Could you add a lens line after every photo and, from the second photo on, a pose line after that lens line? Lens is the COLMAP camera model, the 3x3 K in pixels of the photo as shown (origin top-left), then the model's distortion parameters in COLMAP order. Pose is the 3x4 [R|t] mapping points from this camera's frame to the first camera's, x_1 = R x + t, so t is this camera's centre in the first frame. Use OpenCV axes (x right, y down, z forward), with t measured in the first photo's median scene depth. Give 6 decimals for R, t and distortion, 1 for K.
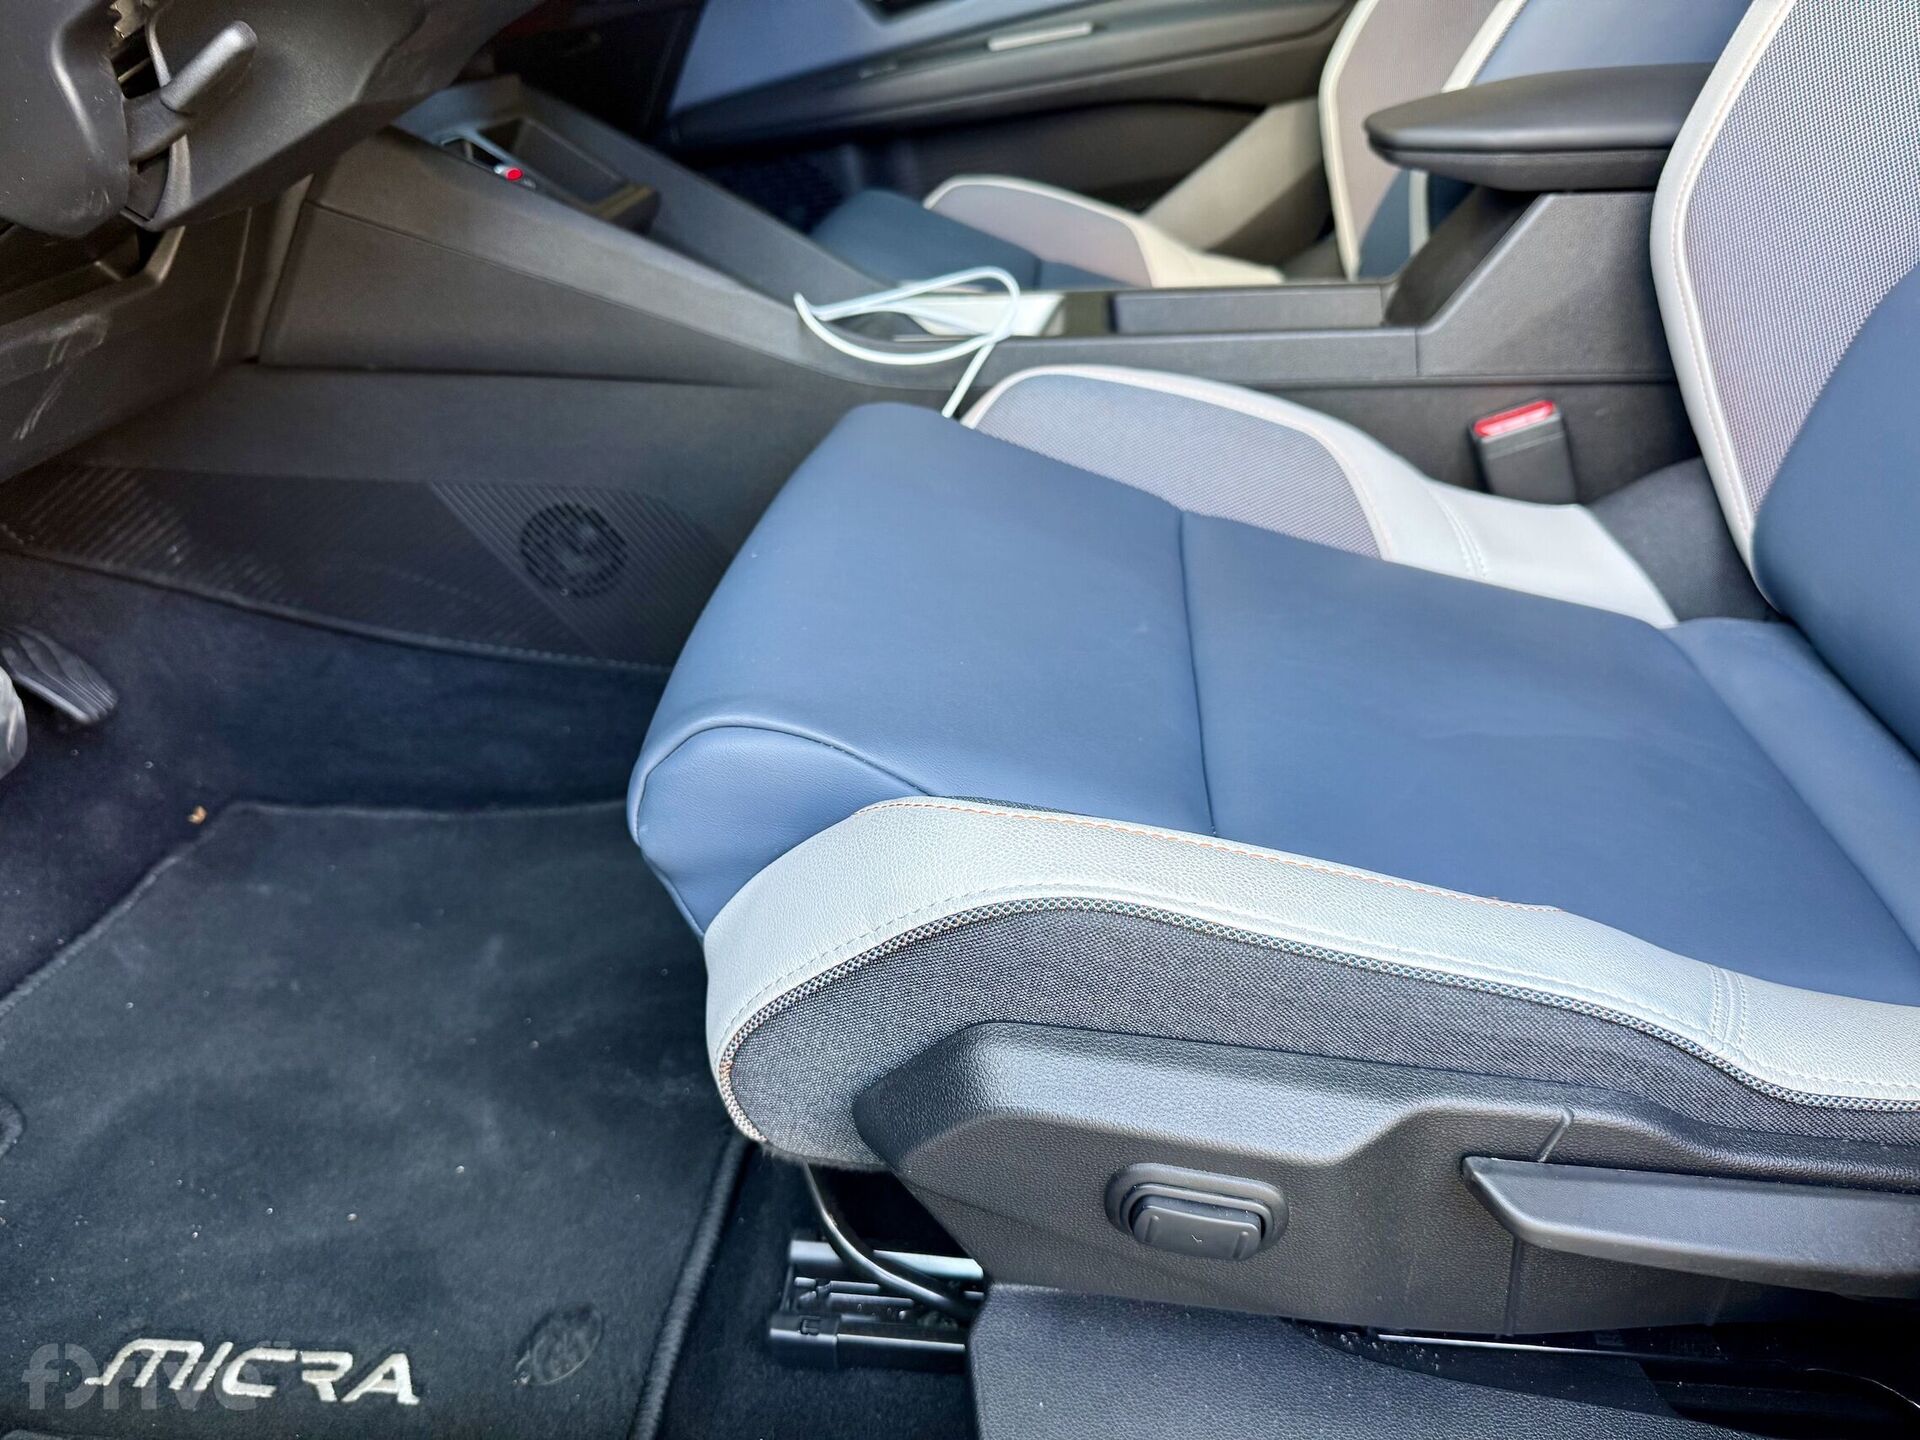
lens RADIAL K [[1419.1, 0, 960.0], [0, 1419.1, 720.0], [0, 0, 1]] dist [-0.008873, -0.007923]
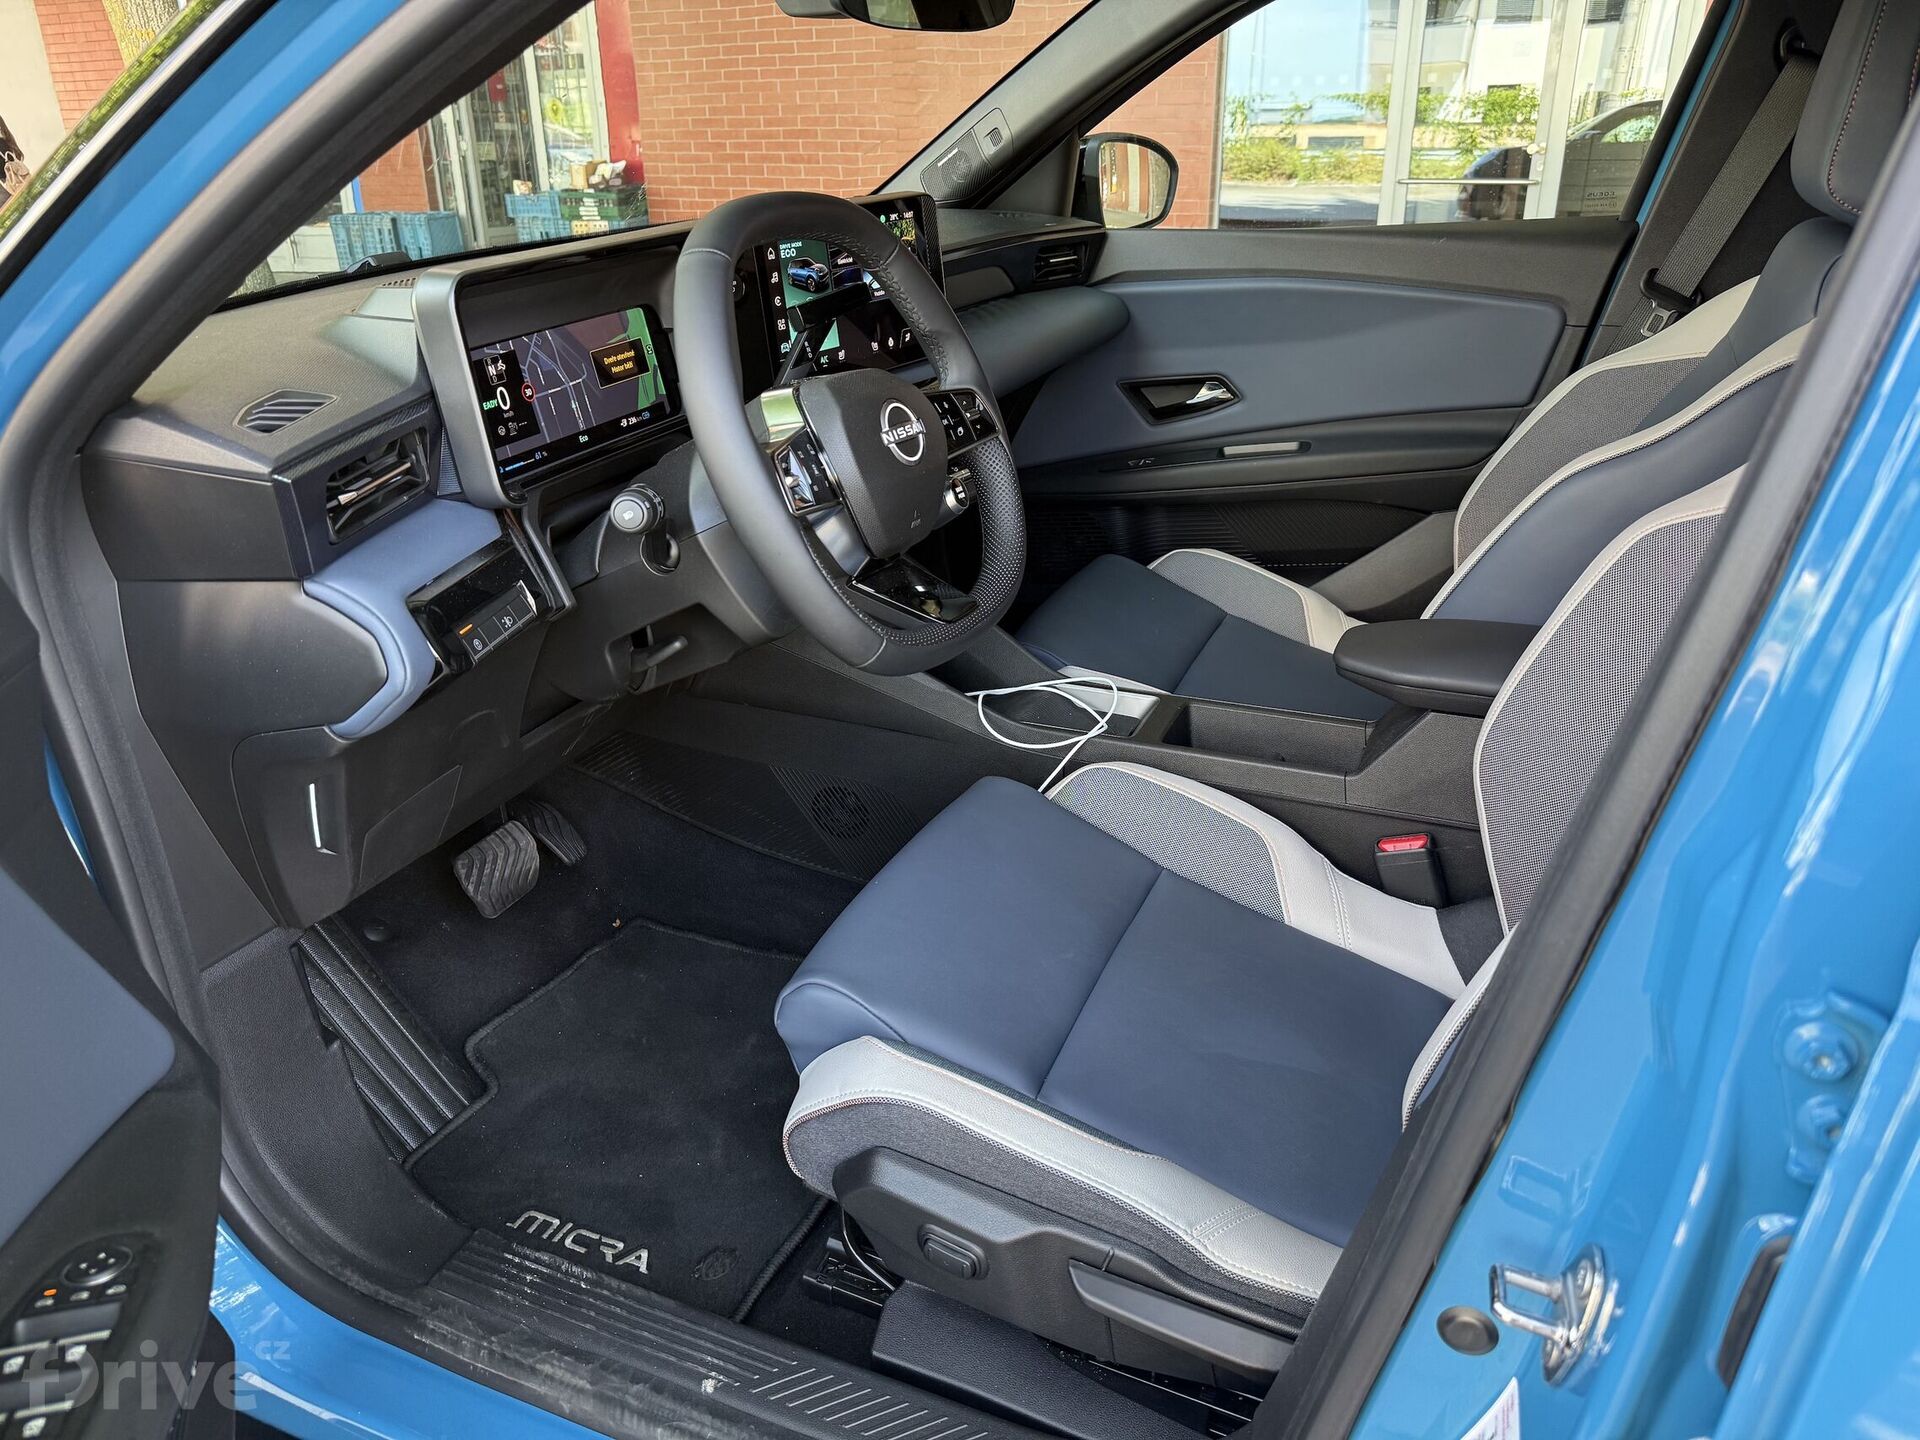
lens RADIAL K [[1391.2, 0, 960.0], [0, 1391.2, 720.0], [0, 0, 1]] dist [0.024703, -0.004851]
pose [[0.947567, 0.144884, -0.284827, 0.428965], [-0.163290, 0.985691, -0.041840, -0.248449], [0.274689, 0.086156, 0.957665, -0.746069]]
